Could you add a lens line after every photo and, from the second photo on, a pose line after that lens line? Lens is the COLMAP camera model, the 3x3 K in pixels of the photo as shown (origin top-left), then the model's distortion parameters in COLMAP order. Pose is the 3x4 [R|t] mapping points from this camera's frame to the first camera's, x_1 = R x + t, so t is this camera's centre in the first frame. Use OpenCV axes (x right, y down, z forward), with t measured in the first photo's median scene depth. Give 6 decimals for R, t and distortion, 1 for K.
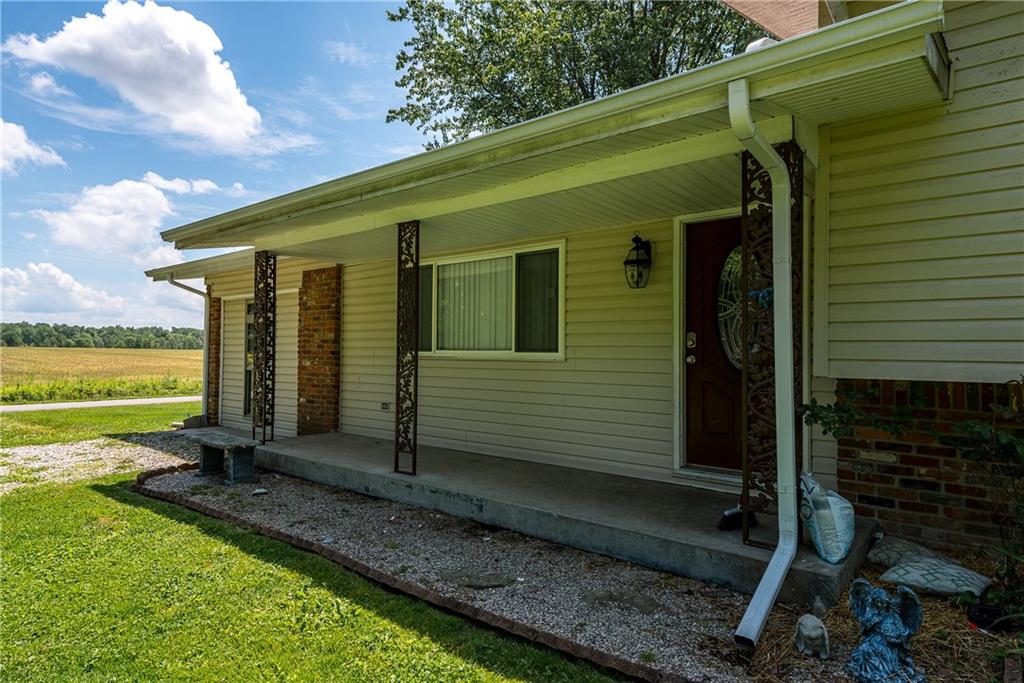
lens RADIAL K [[608.6, 0, 507.9], [0, 608.6, 340.4], [0, 0, 1]] dist [-0.027959, -0.001281]
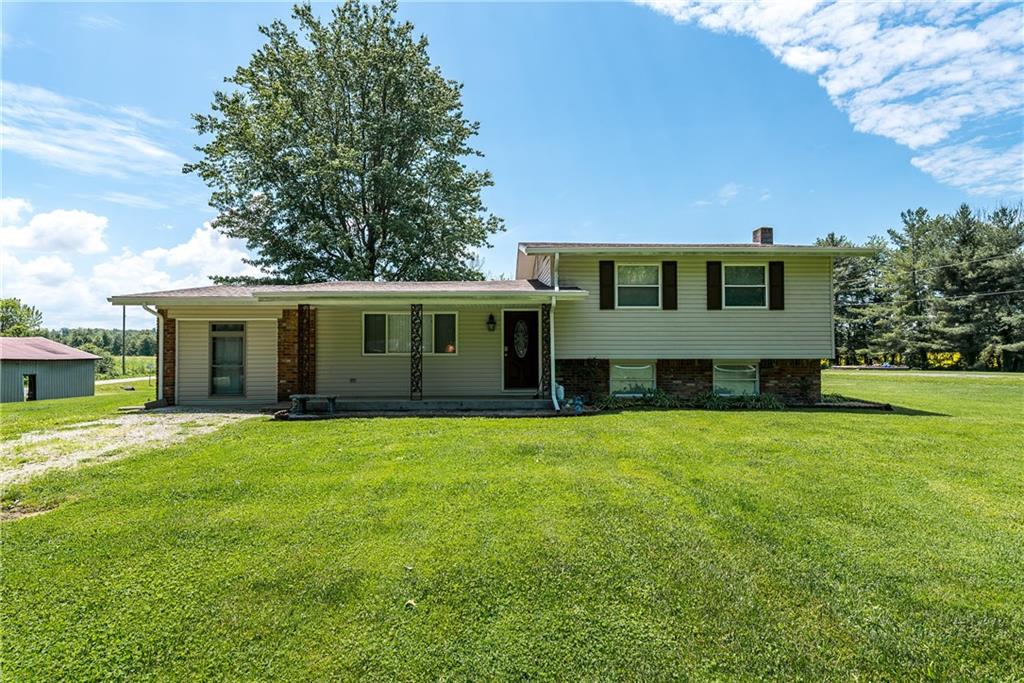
lens RADIAL K [[532.0, 0, 510.9], [0, 532.0, 348.1], [0, 0, 1]] dist [0.006304, -0.000928]
pose [[0.755234, -0.009964, 0.655380, -0.417557], [-0.003918, 0.999798, 0.019716, -0.016303], [-0.655444, -0.017459, 0.755042, -0.305026]]
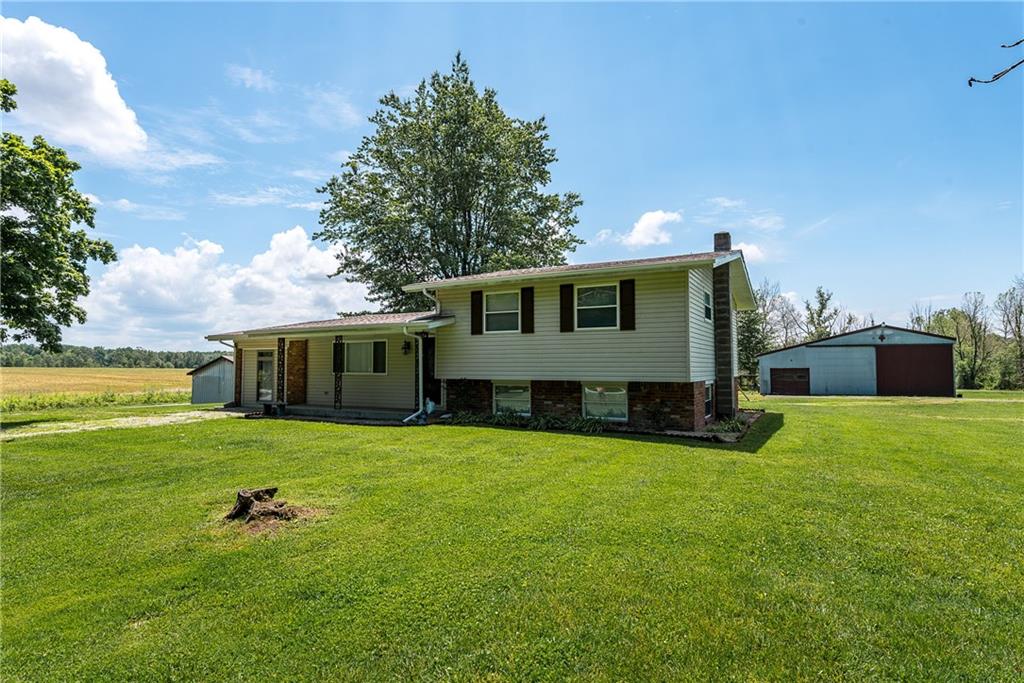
lens RADIAL K [[546.2, 0, 525.5], [0, 546.2, 361.2], [0, 0, 1]] dist [0.023173, -0.000109]
pose [[0.979853, -0.006934, 0.199600, 0.077703], [0.004905, 0.999931, 0.010658, -0.023748], [-0.199660, -0.009464, 0.979820, -0.675513]]
